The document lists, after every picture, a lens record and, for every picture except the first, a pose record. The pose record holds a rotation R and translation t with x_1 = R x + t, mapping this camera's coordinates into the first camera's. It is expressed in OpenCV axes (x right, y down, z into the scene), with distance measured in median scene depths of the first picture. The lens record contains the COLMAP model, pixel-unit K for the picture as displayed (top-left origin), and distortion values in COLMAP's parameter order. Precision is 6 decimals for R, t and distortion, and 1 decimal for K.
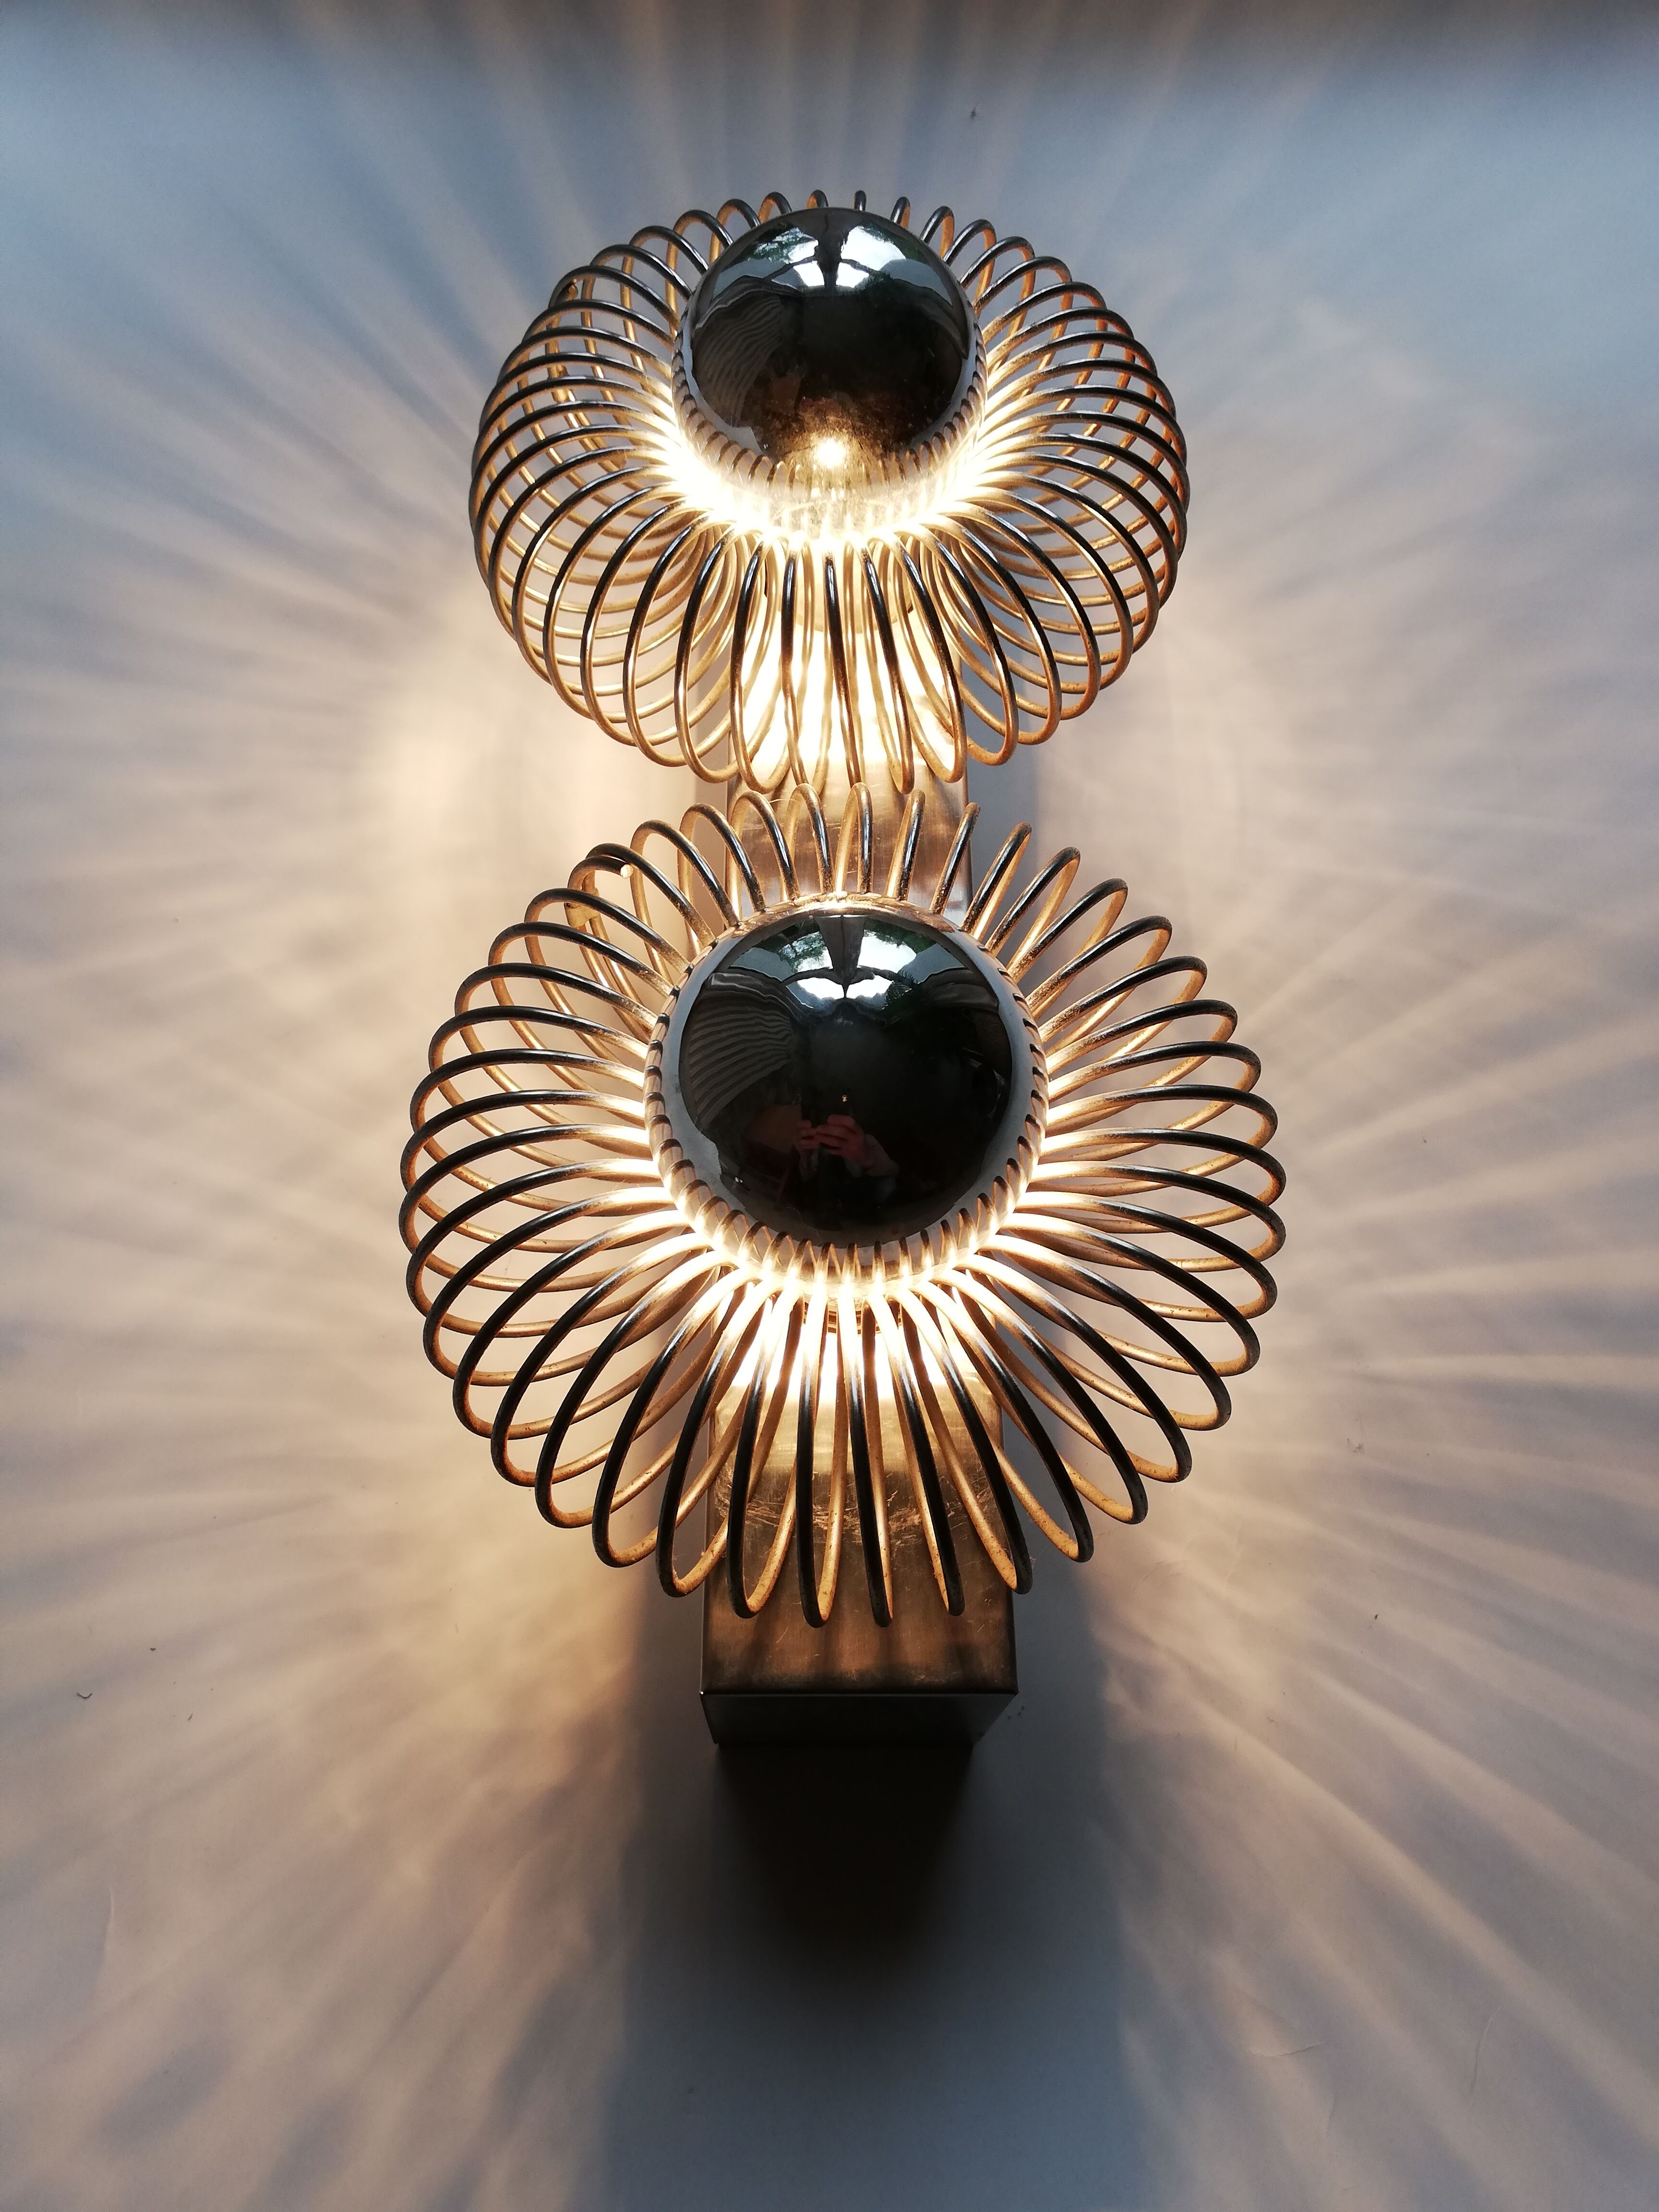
lens RADIAL K [[1695.7, 0, 835.9], [0, 1695.7, 1096.2], [0, 0, 1]] dist [0.009938, -0.037732]
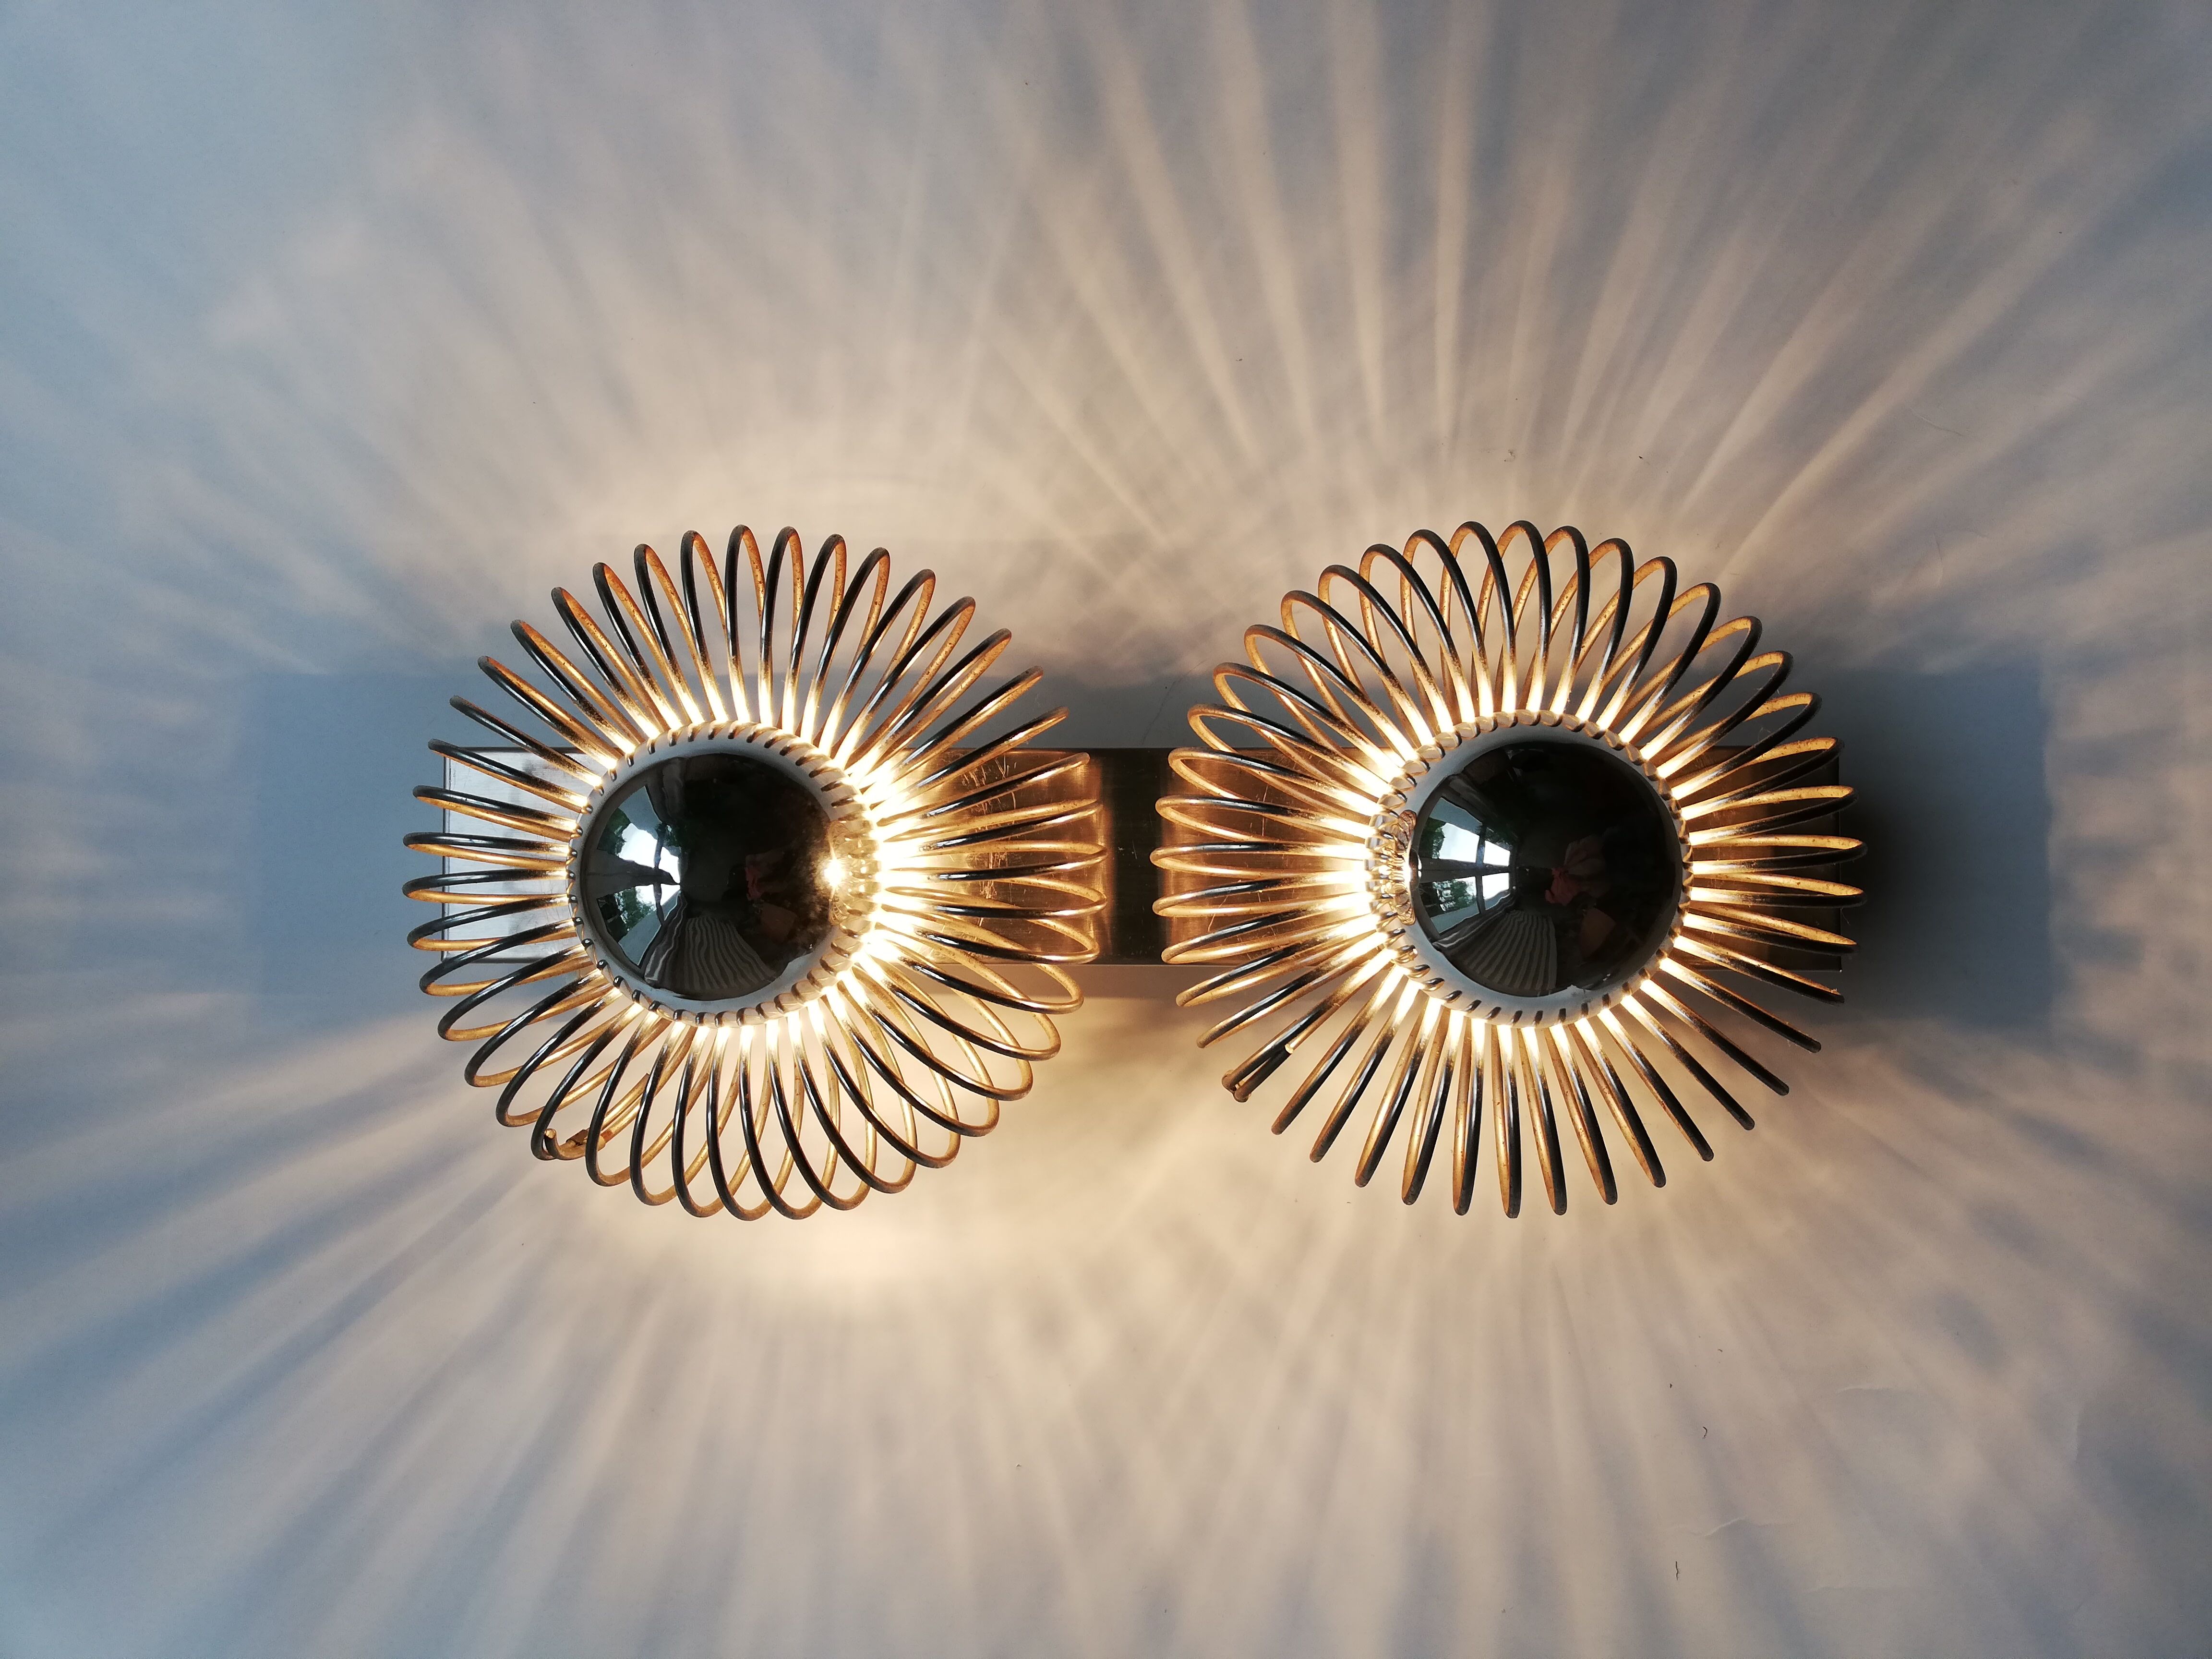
lens RADIAL K [[1695.7, 0, 1088.3], [0, 1695.7, 817.2], [0, 0, 1]] dist [0.009938, -0.037732]
pose [[0.009489, -0.999911, 0.009407, 0.022218], [0.911579, 0.012516, 0.410934, -0.587011], [-0.411015, 0.004676, 0.911617, -0.020150]]
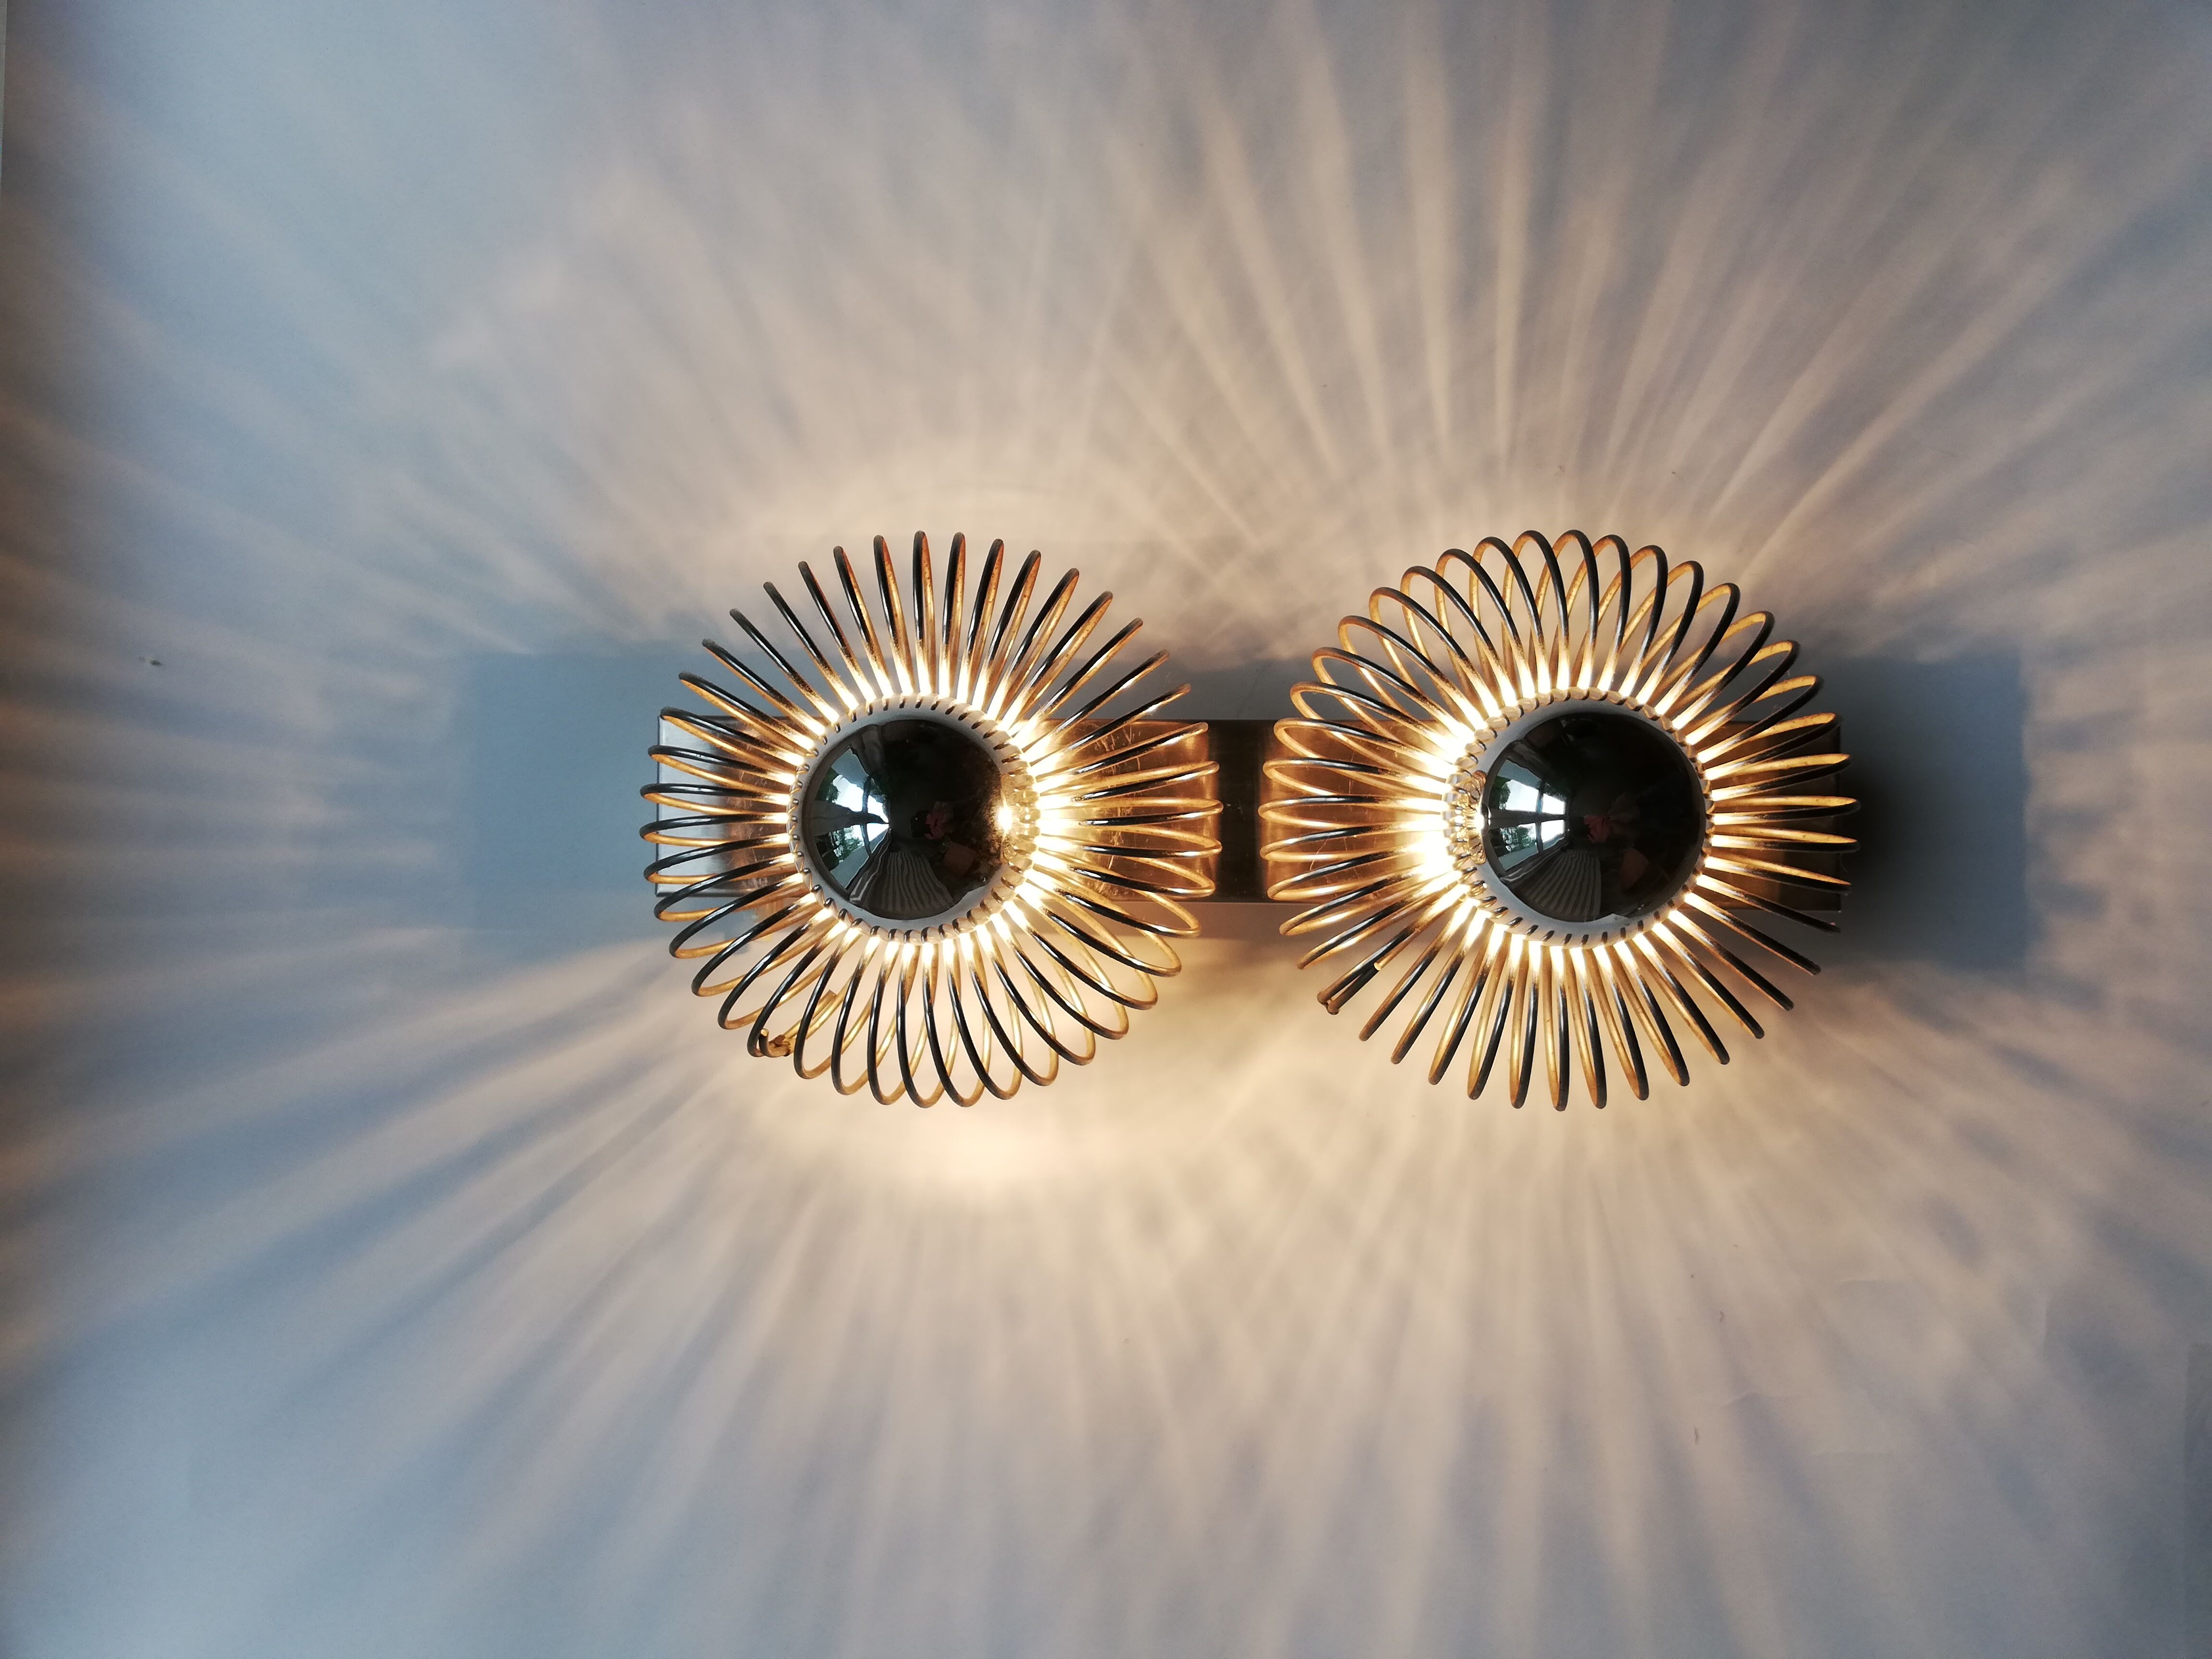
lens RADIAL K [[1695.7, 0, 1088.8], [0, 1695.7, 814.6], [0, 0, 1]] dist [0.009938, -0.037732]
pose [[0.017035, -0.999849, 0.003318, -0.000327], [0.918178, 0.016957, 0.395804, -0.724638], [-0.395801, -0.003696, 0.918329, -0.174340]]
